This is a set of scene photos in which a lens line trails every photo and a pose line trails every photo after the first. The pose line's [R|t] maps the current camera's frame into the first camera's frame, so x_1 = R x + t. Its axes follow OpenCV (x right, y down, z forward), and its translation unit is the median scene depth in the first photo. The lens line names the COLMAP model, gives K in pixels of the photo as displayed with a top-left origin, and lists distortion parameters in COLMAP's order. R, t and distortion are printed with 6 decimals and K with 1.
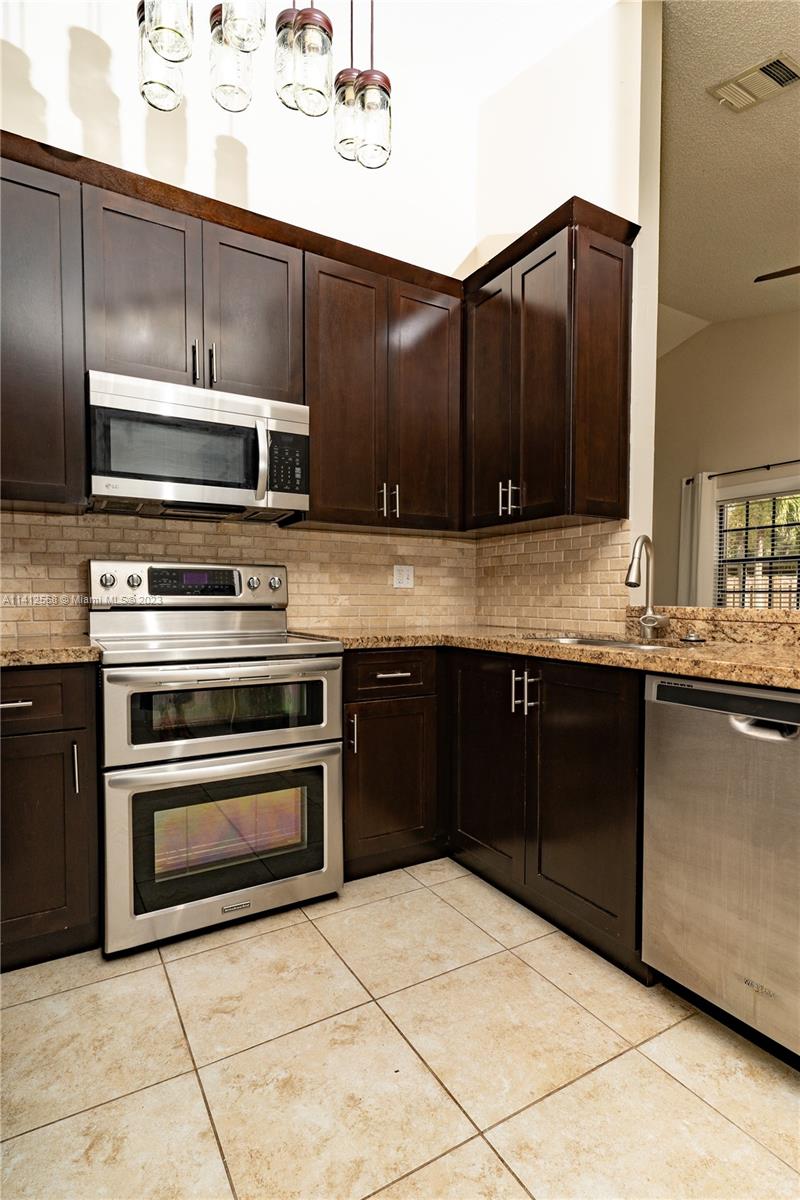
lens RADIAL K [[602.0, 0, 403.2], [0, 602.0, 616.9], [0, 0, 1]] dist [-0.000093, -0.000549]
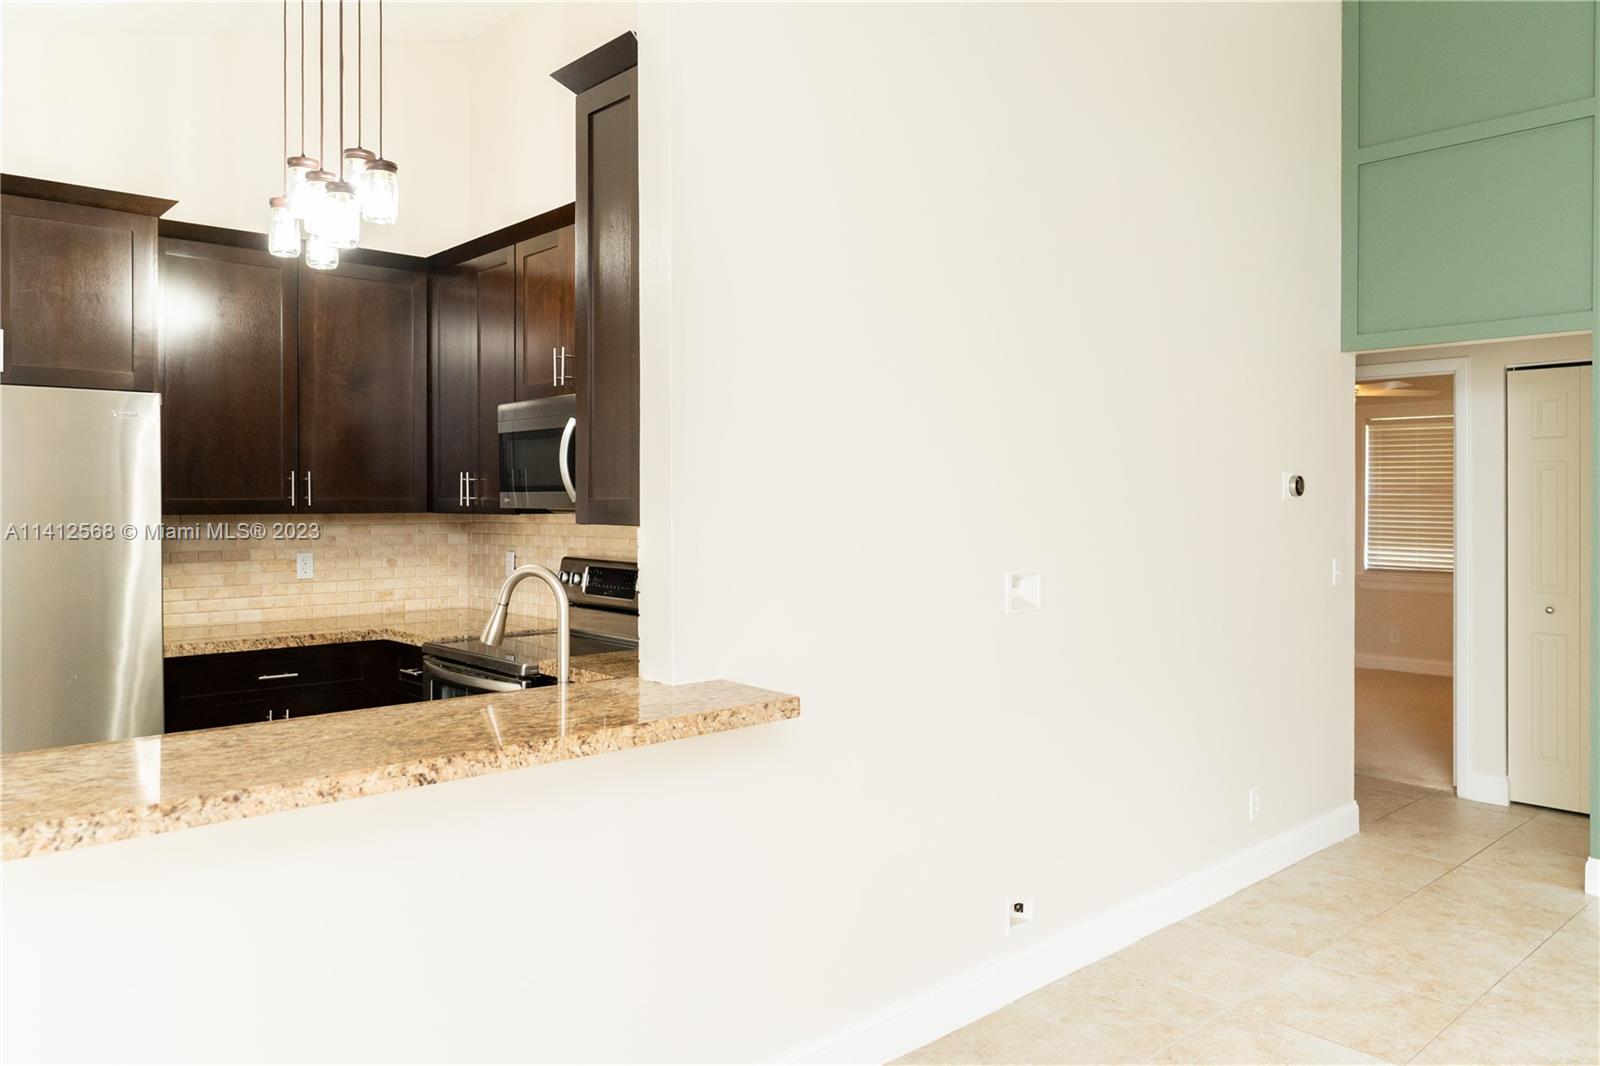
lens RADIAL K [[1119.3, 0, 809.5], [0, 1119.3, 503.6], [0, 0, 1]] dist [-0.000233, -0.000523]
pose [[0.205242, 0.001907, -0.978709, 1.623786], [-0.033759, 0.999417, -0.005132, -0.205513], [0.978129, 0.034093, 0.205186, 1.056193]]
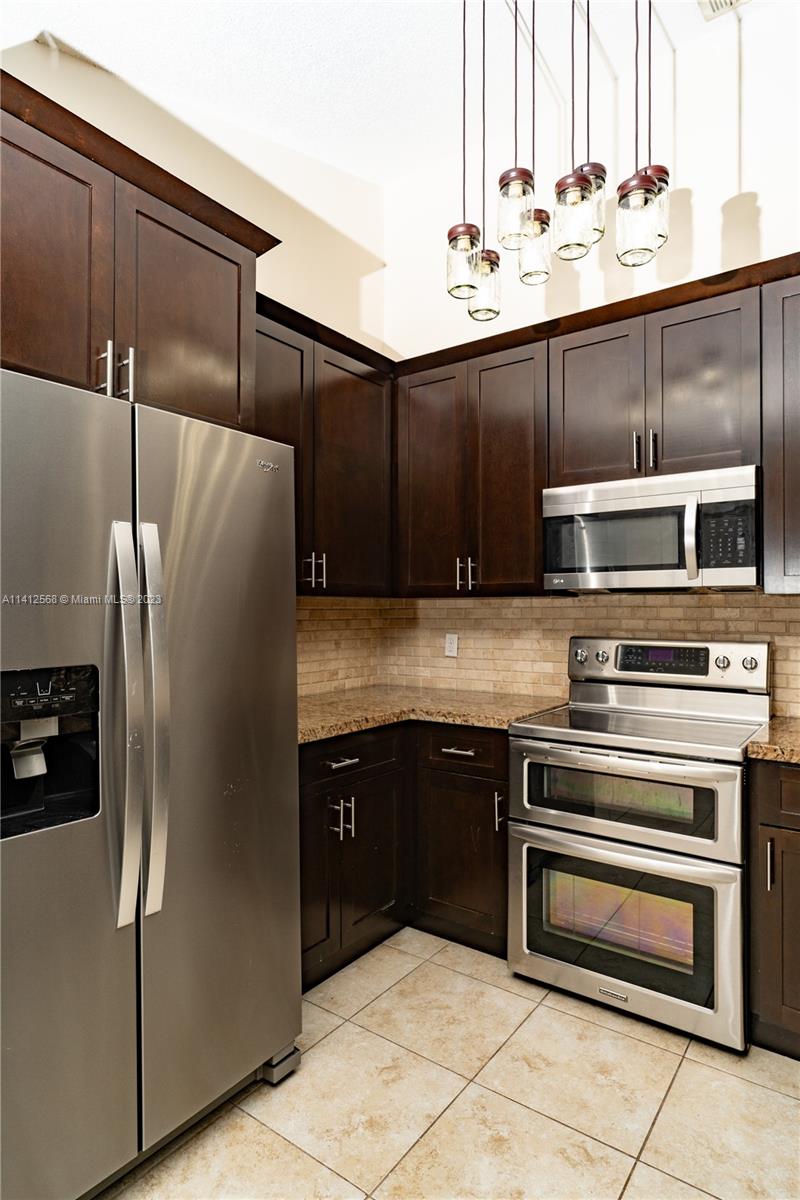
lens RADIAL K [[665.7, 0, 400.0], [0, 665.7, 600.0], [0, 0, 1]] dist [0.002573, 0.000472]
pose [[0.398532, -0.014627, -0.917038, 0.560661], [-0.031918, 0.999046, -0.029806, -0.122936], [0.916599, 0.041148, 0.397685, 0.180160]]
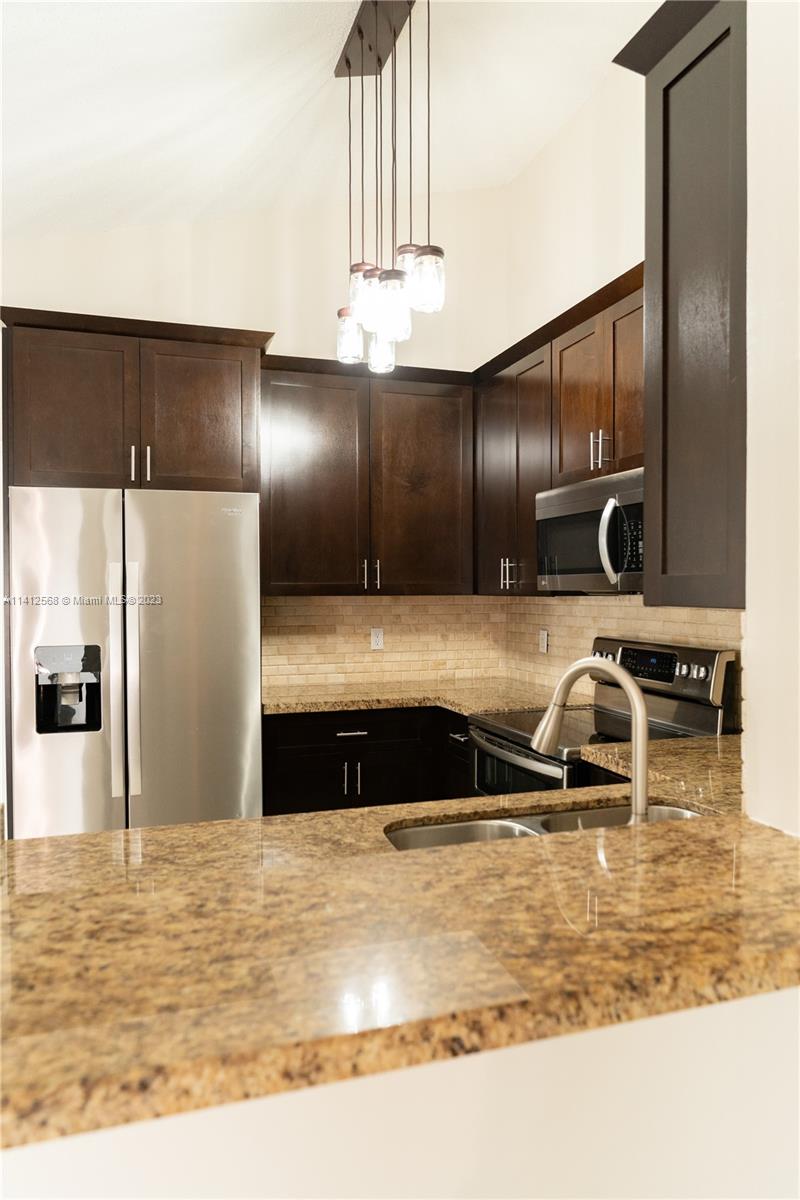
lens RADIAL K [[800.8, 0, 400.0], [0, 800.8, 600.0], [0, 0, 1]] dist [-0.004460, -0.001534]
pose [[-0.213711, 0.012777, -0.976813, 1.092371], [-0.032516, 0.999267, 0.020185, -0.193037], [0.976356, 0.036076, -0.213139, 0.995172]]
